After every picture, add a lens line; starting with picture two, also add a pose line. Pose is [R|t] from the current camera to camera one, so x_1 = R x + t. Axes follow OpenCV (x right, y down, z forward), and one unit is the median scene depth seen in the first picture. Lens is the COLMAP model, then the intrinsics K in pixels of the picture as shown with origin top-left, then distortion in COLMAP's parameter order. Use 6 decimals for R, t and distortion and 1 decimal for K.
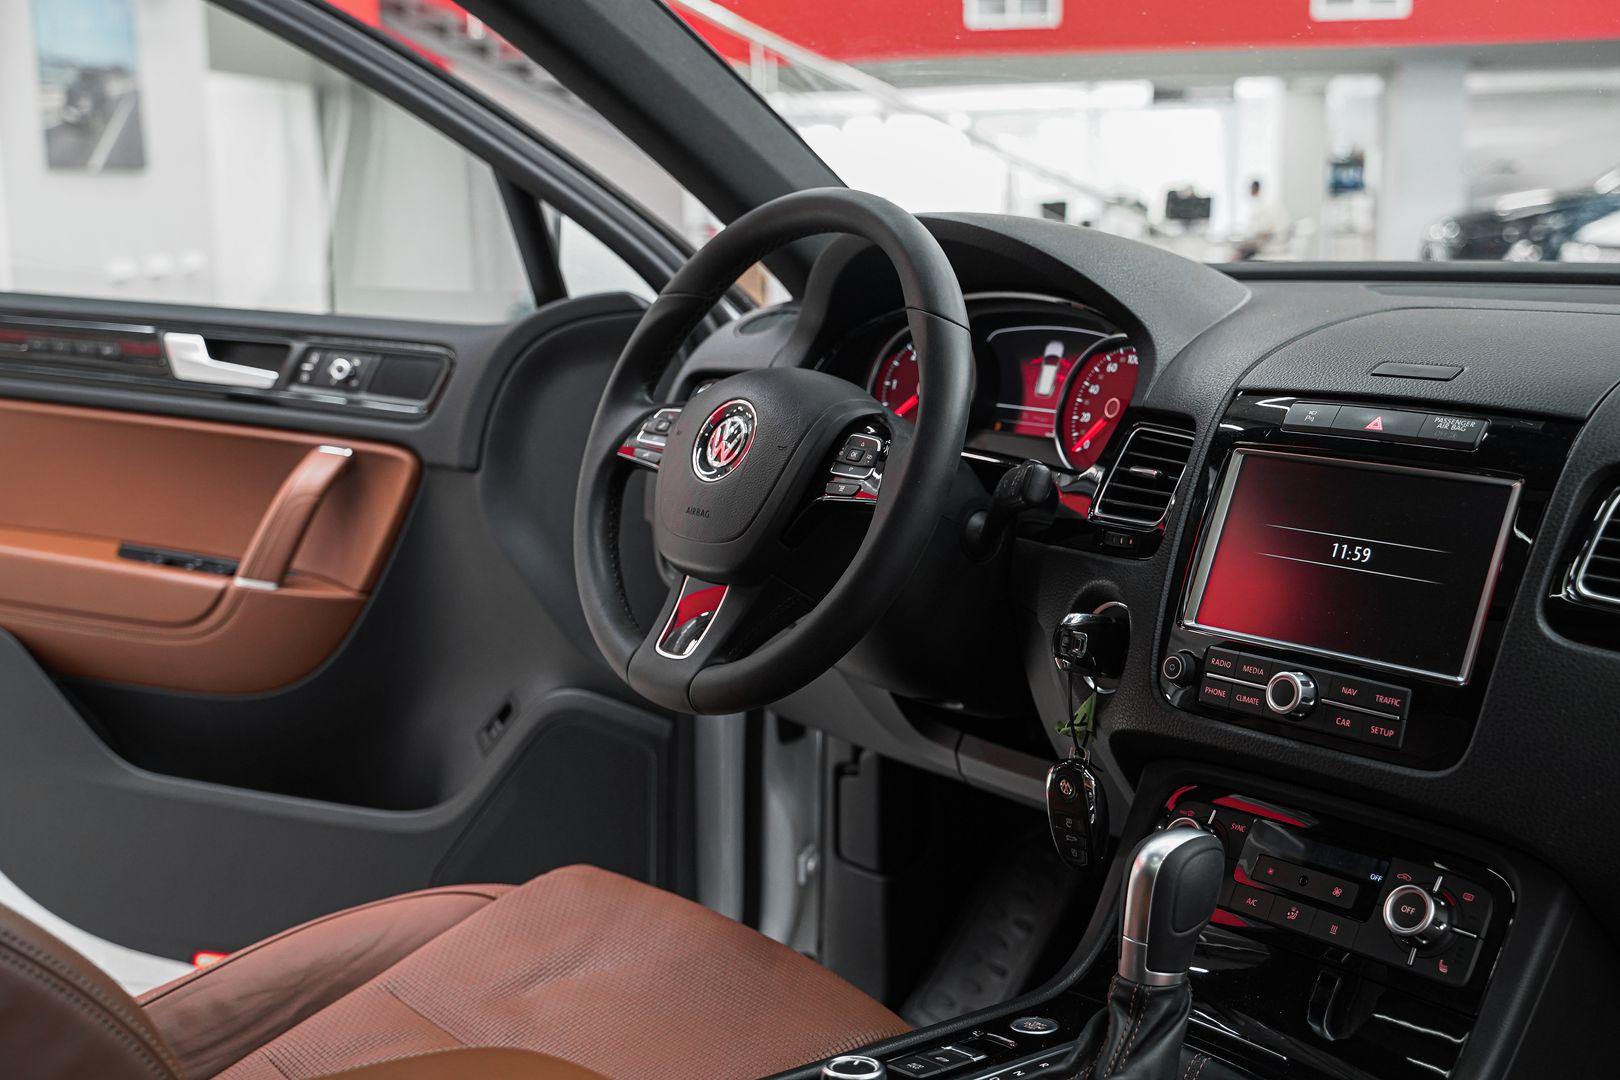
lens RADIAL K [[2024.4, 0, 780.3], [0, 2024.4, 511.2], [0, 0, 1]] dist [0.035448, 0.000000]
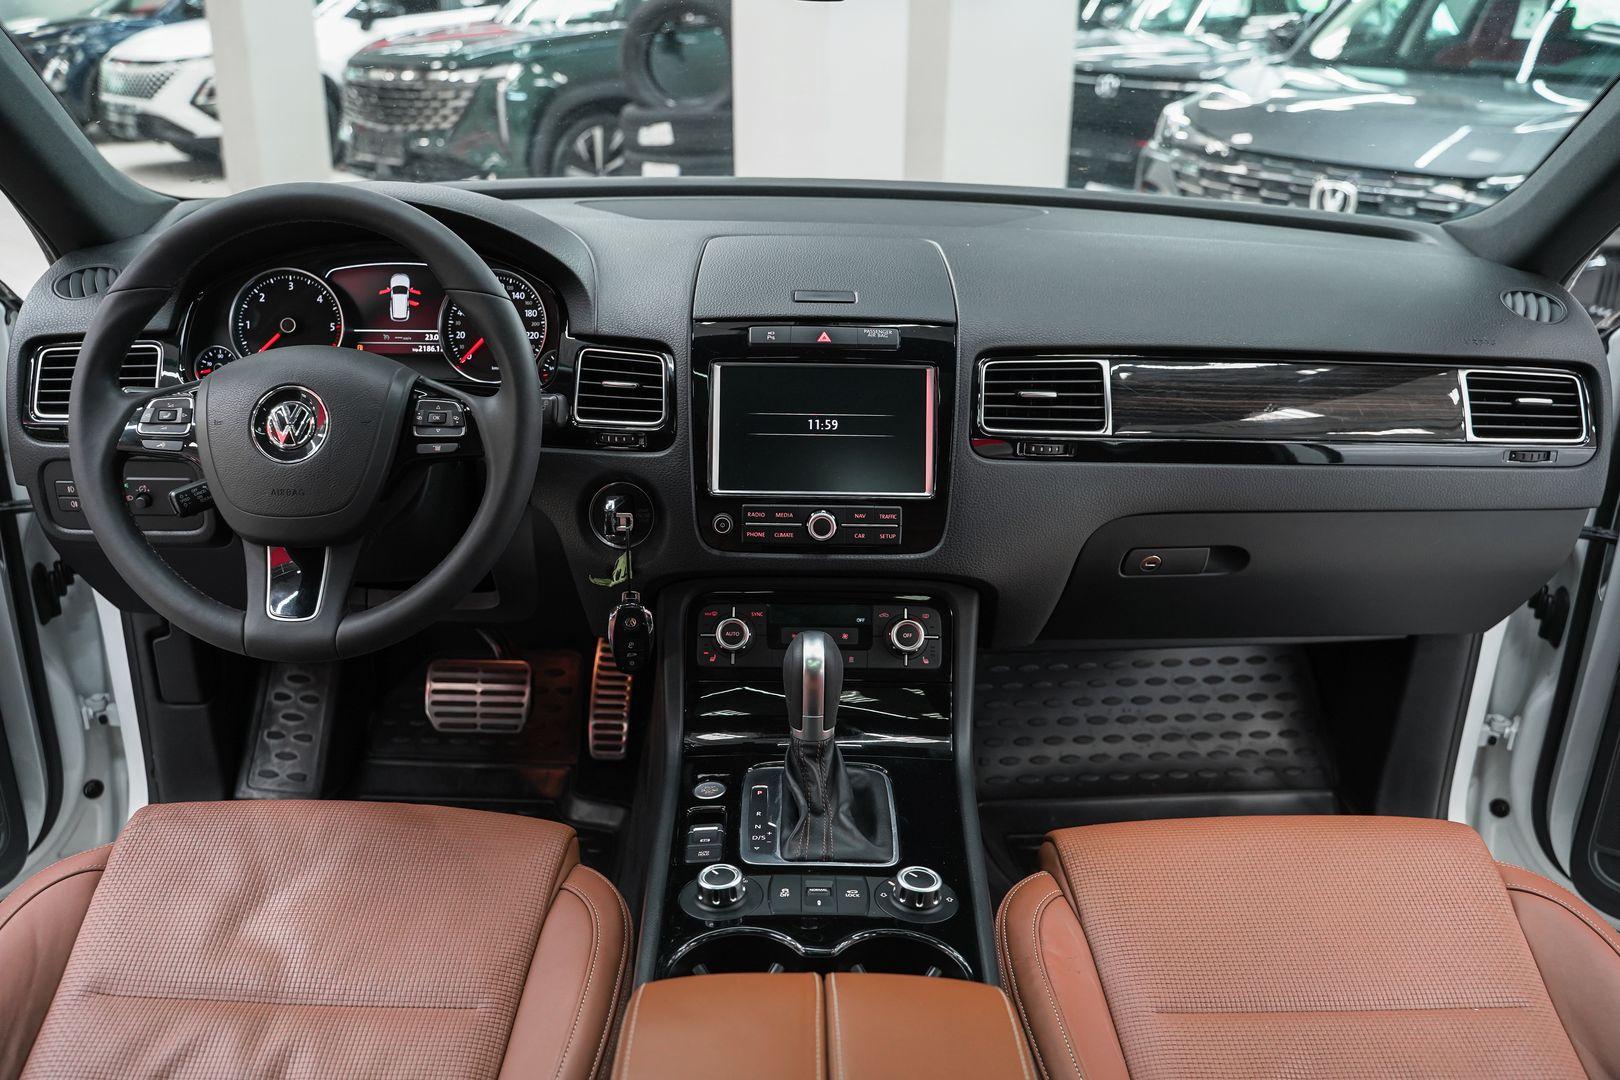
lens RADIAL K [[1338.8, 0, 794.2], [0, 1338.8, 580.4], [0, 0, 1]] dist [-0.118142, 0.090882]
pose [[0.630571, -0.304191, 0.714037, -0.371009], [0.104281, 0.944858, 0.310433, -0.140077], [-0.769094, -0.121290, 0.627521, 0.289266]]
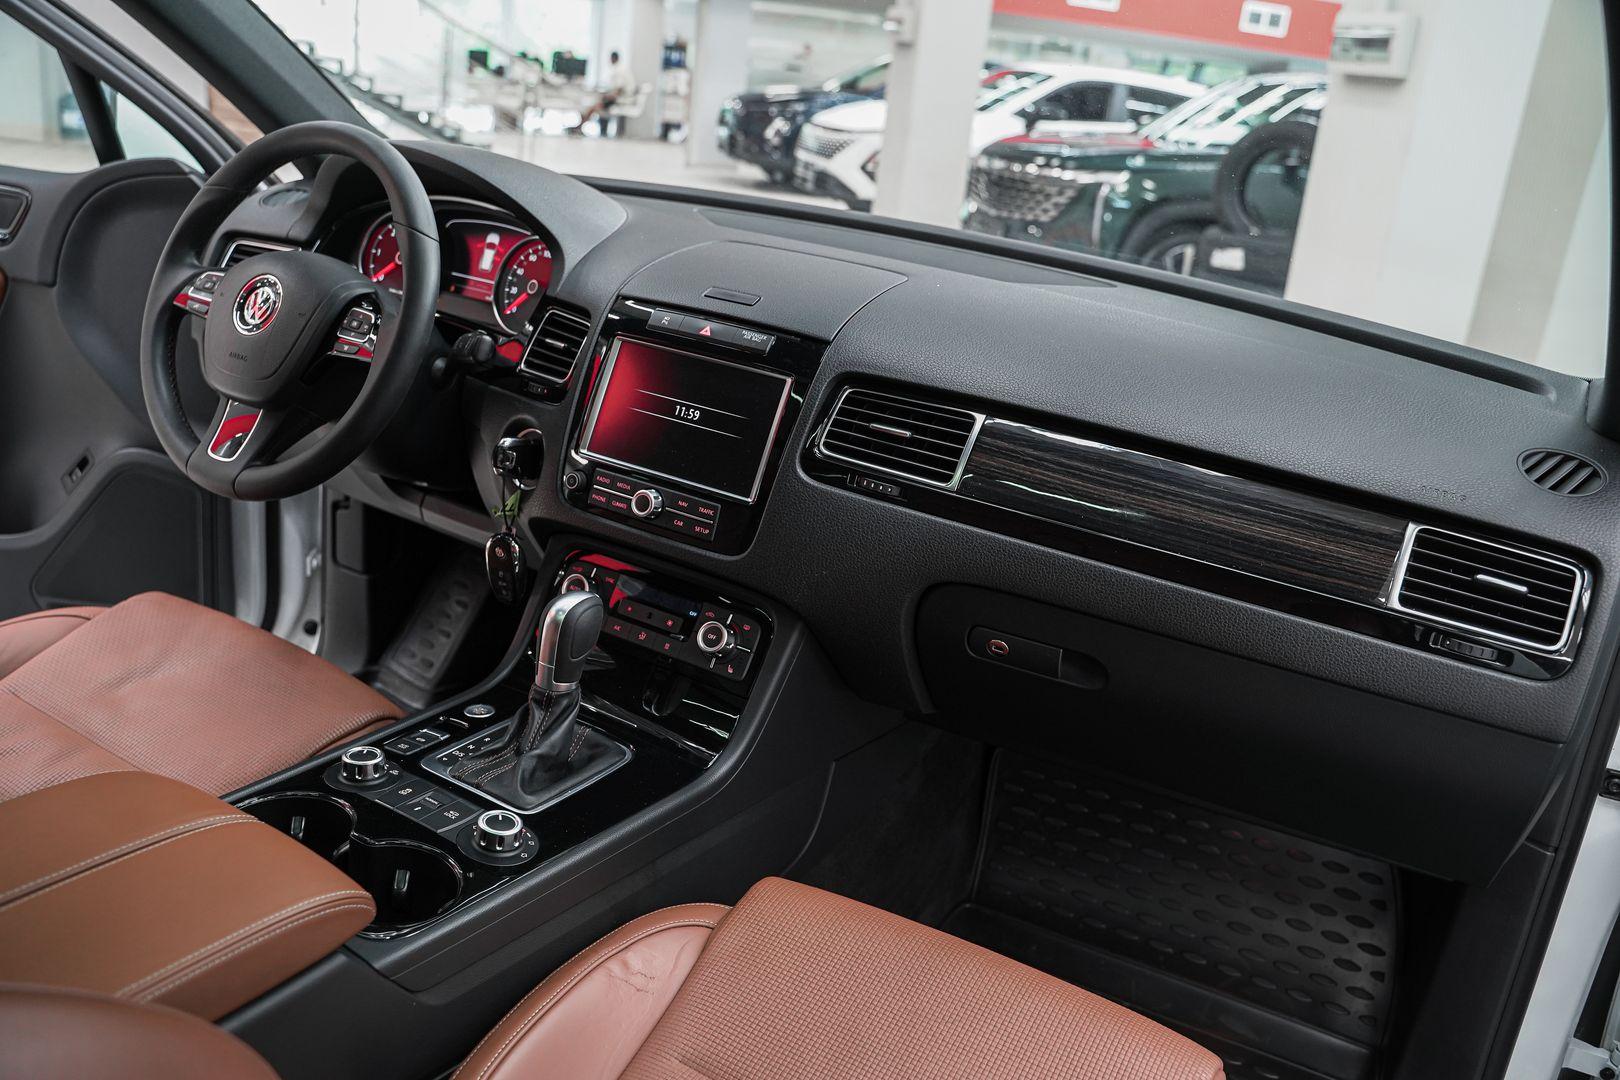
lens RADIAL K [[1338.8, 0, 813.1], [0, 1338.8, 549.5], [0, 0, 1]] dist [-0.118142, 0.090882]
pose [[0.925998, -0.018061, 0.377096, -0.015461], [-0.061072, 0.978533, 0.196833, -0.065724], [-0.372556, -0.205297, 0.905017, 0.006070]]
